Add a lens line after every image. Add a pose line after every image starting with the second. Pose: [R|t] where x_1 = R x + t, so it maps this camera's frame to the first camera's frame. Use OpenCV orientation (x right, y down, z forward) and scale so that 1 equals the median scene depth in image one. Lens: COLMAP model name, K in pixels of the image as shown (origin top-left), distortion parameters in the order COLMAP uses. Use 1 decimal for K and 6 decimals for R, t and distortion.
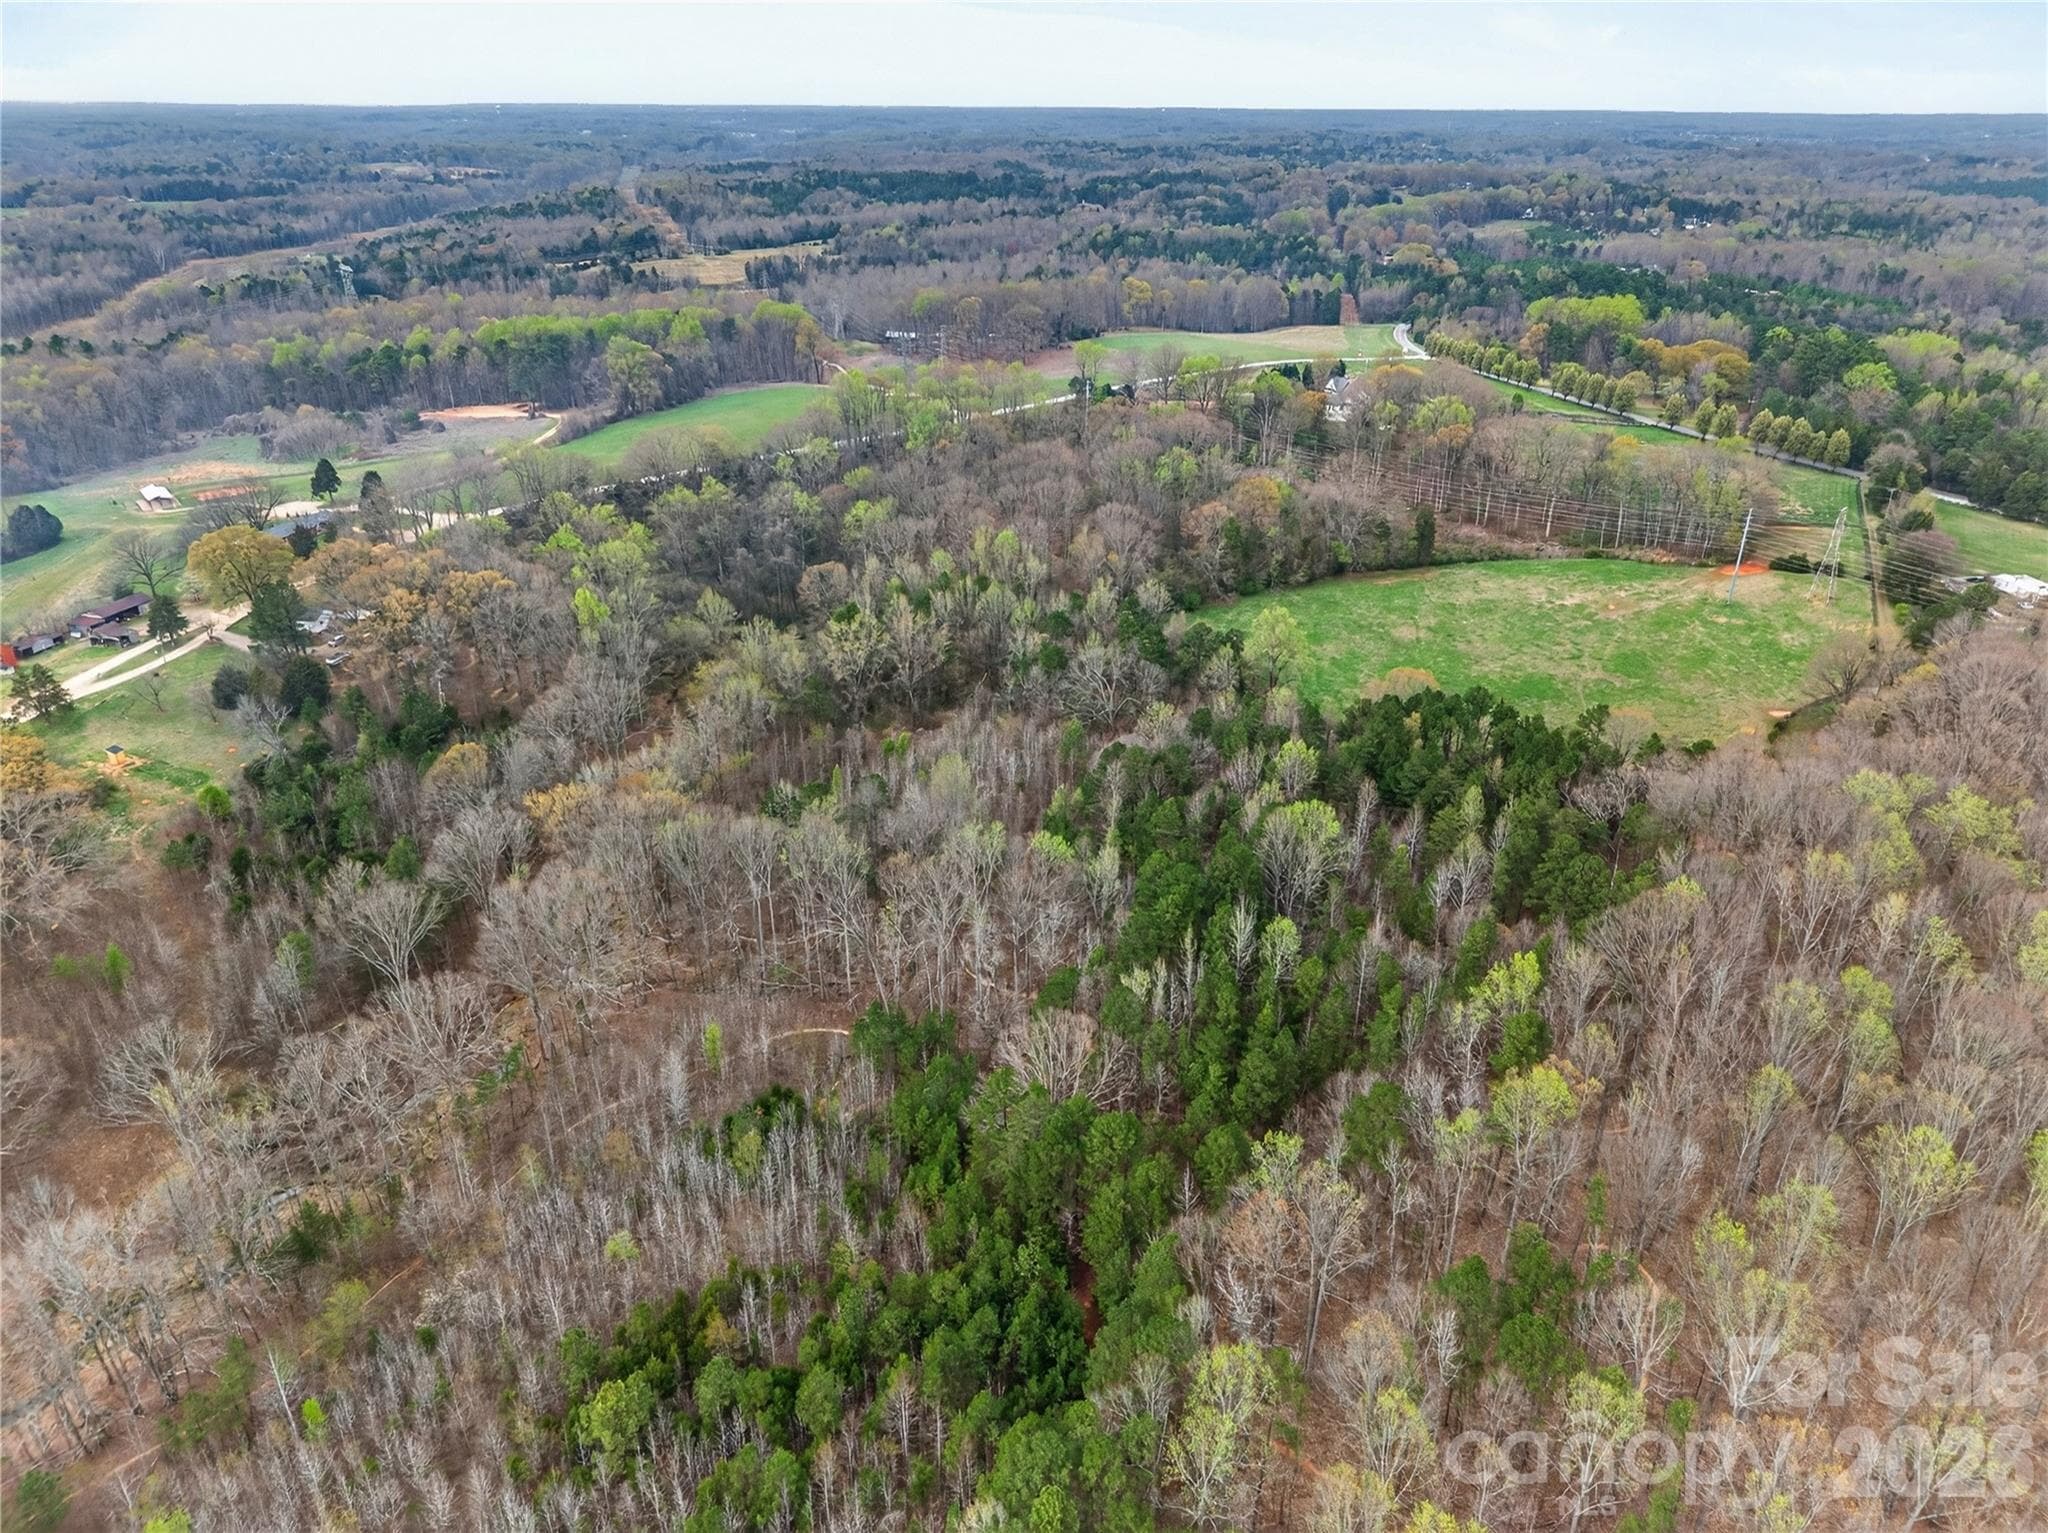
lens RADIAL K [[1349.9, 0, 1024.0], [0, 1349.9, 766.5], [0, 0, 1]] dist [0.025506, -0.027410]
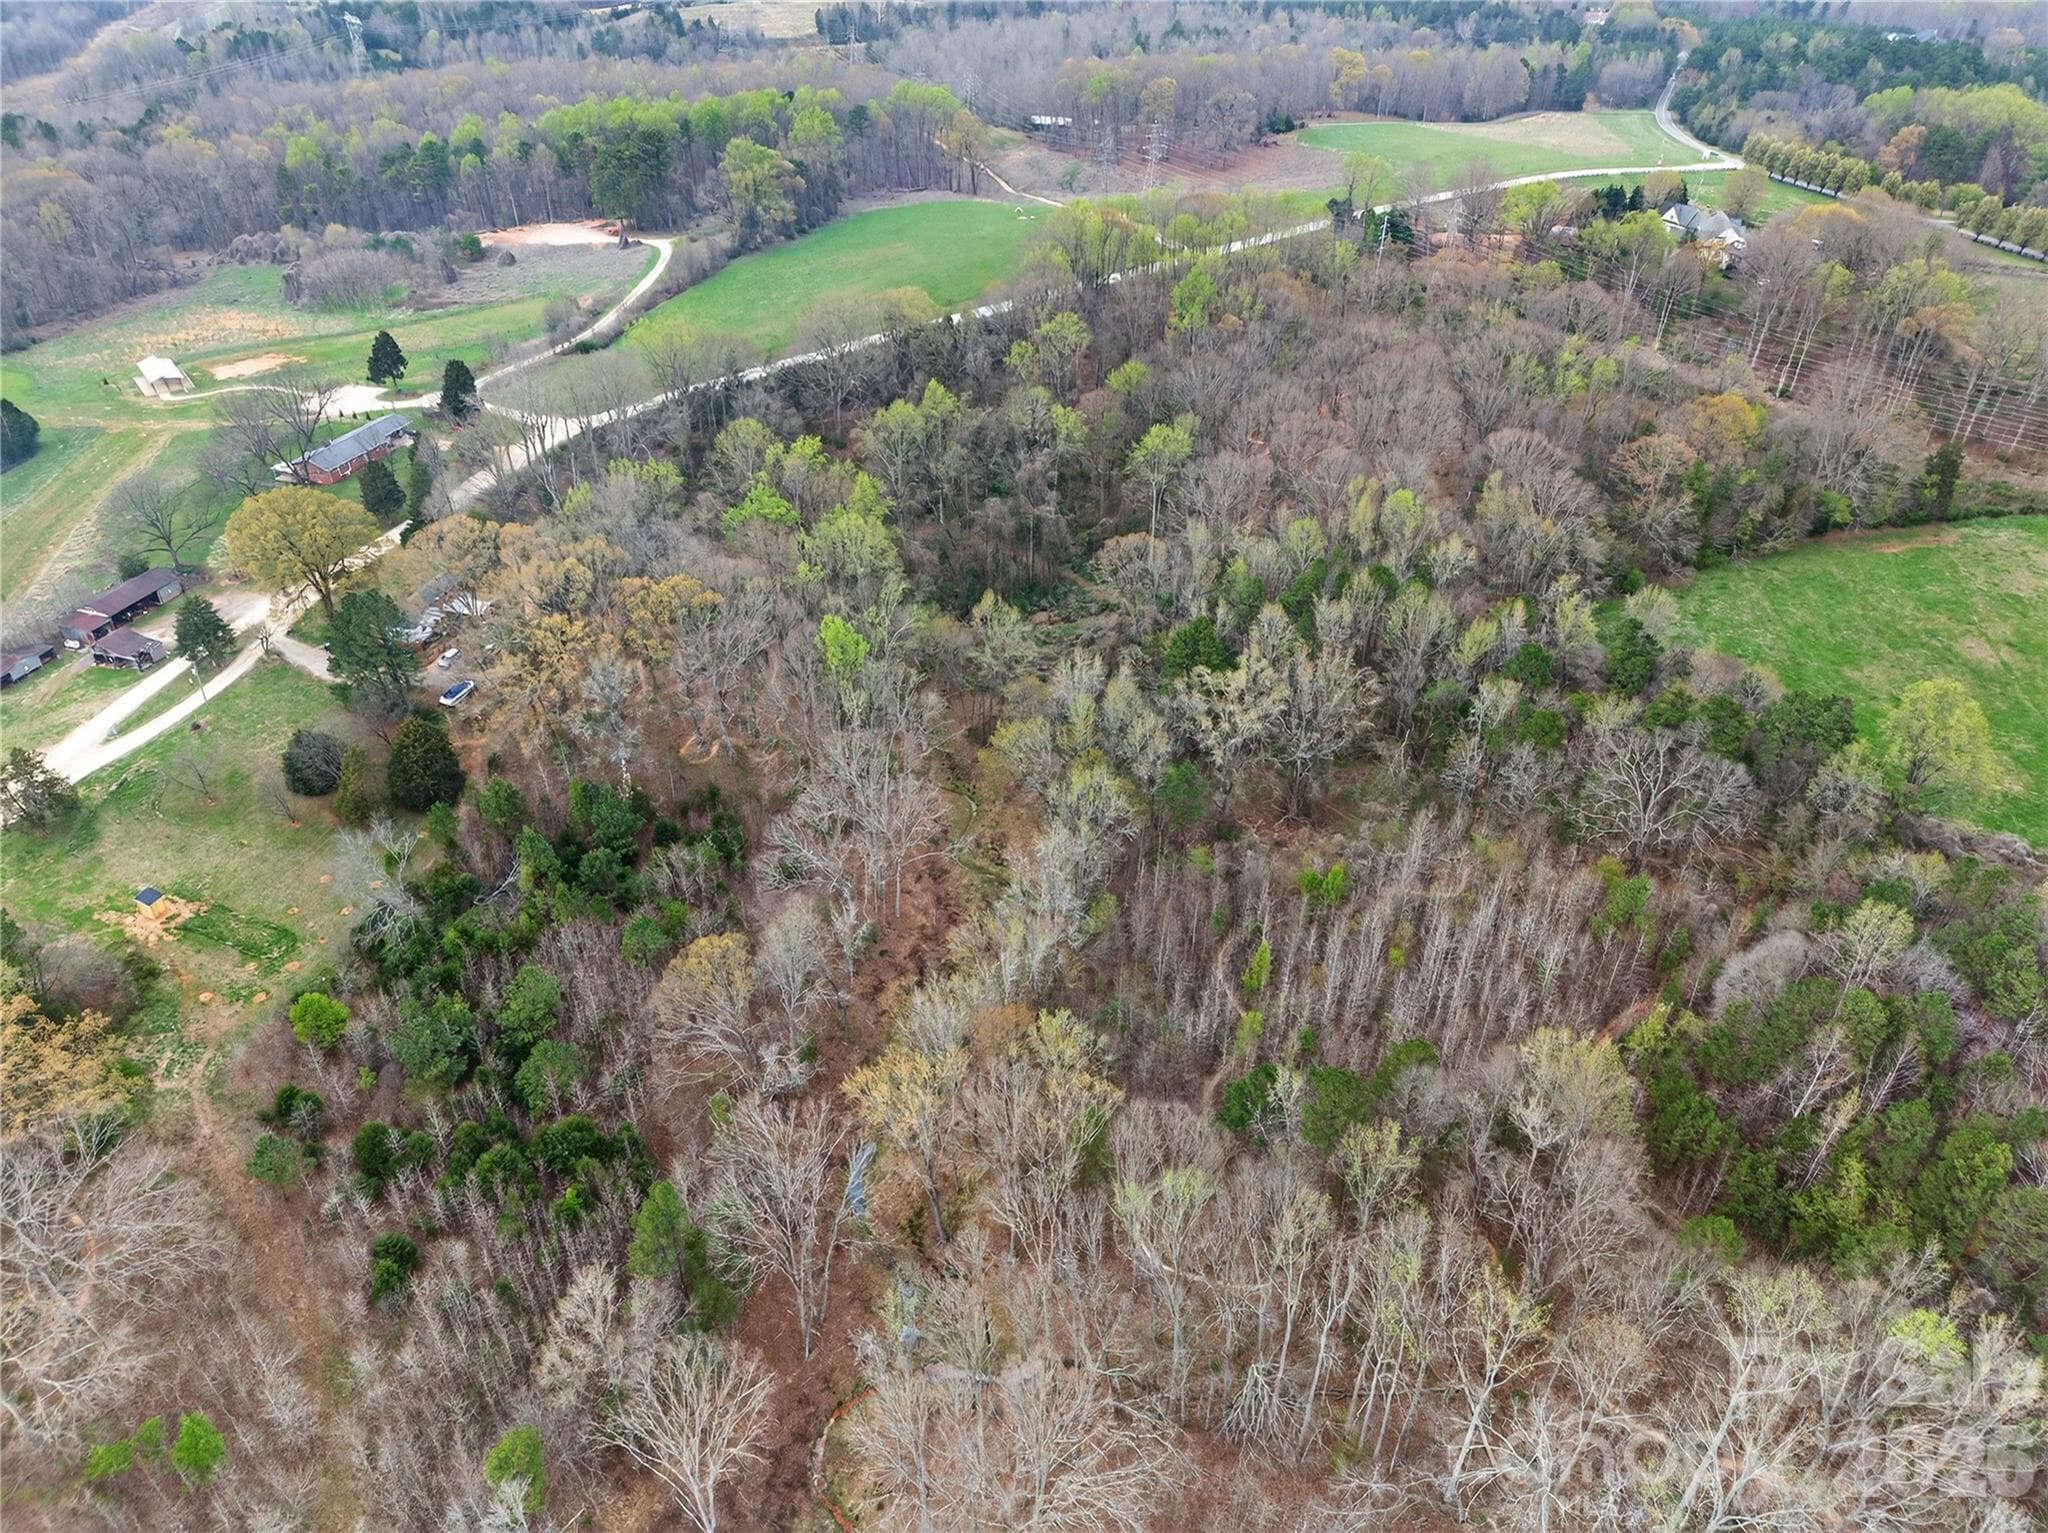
lens RADIAL K [[1360.4, 0, 1024.0], [0, 1360.4, 766.5], [0, 0, 1]] dist [0.006970, -0.002447]
pose [[0.999831, 0.015993, -0.009097, -0.123112], [-0.014352, 0.987278, 0.158357, -0.090174], [0.011514, -0.158200, 0.987340, 0.185453]]
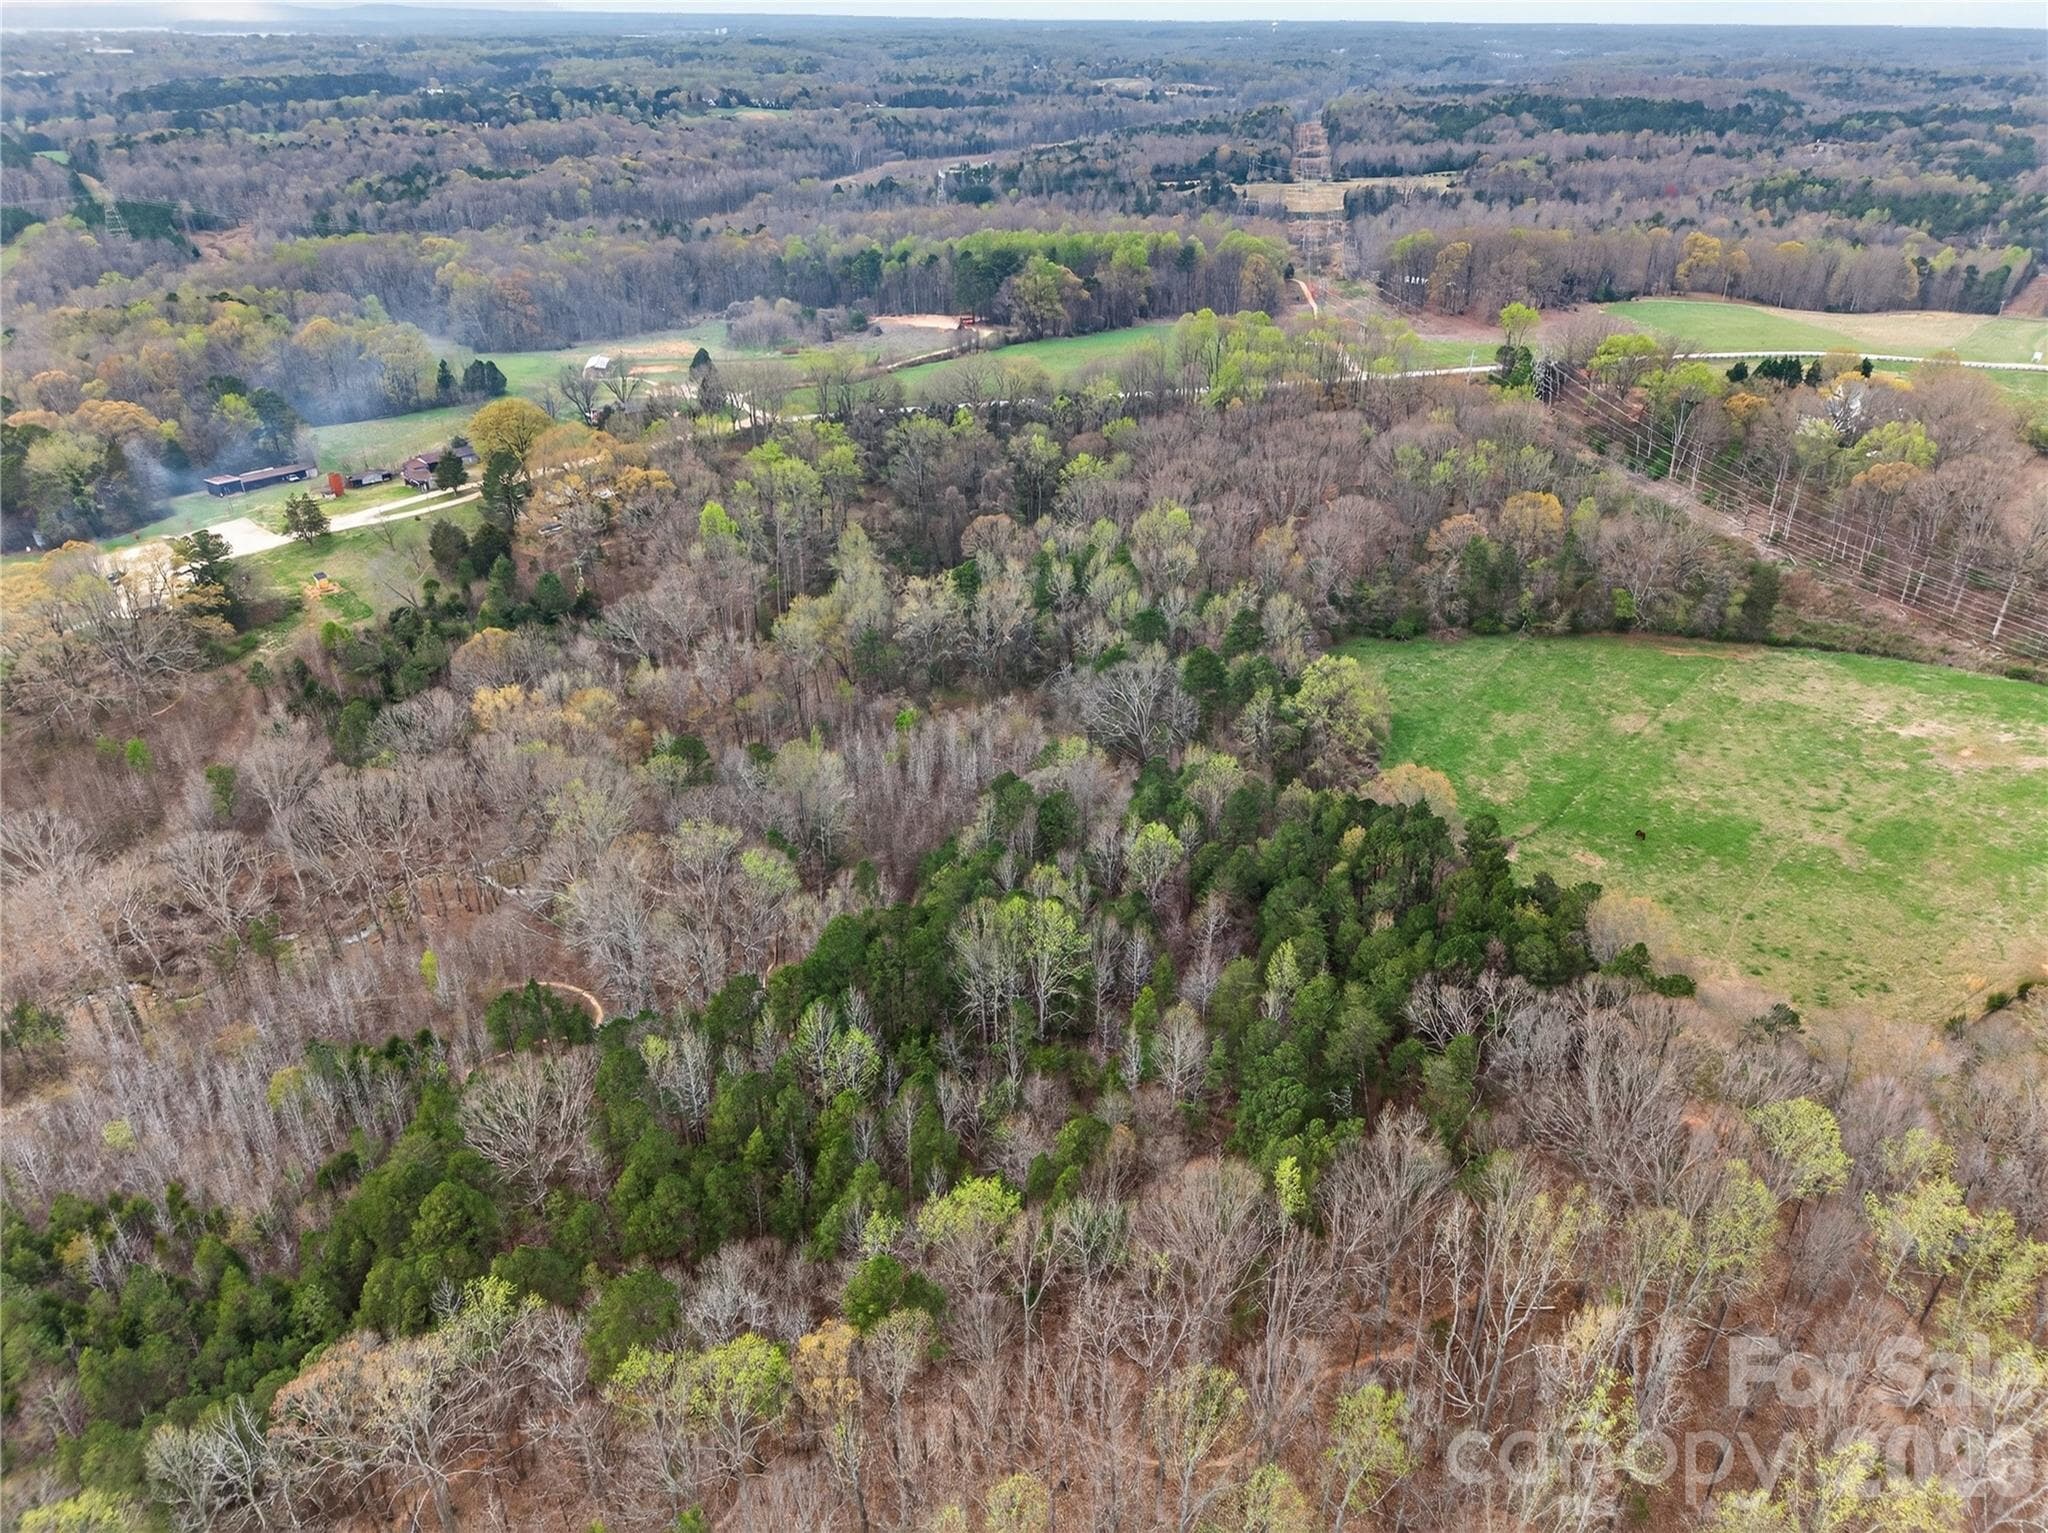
lens RADIAL K [[1359.2, 0, 1045.4], [0, 1359.2, 762.4], [0, 0, 1]] dist [0.005281, 0.000324]
pose [[0.879260, 0.232152, -0.415942, 0.197096], [-0.214027, 0.972633, 0.090428, -0.047502], [0.425552, 0.009514, 0.904884, 0.104795]]
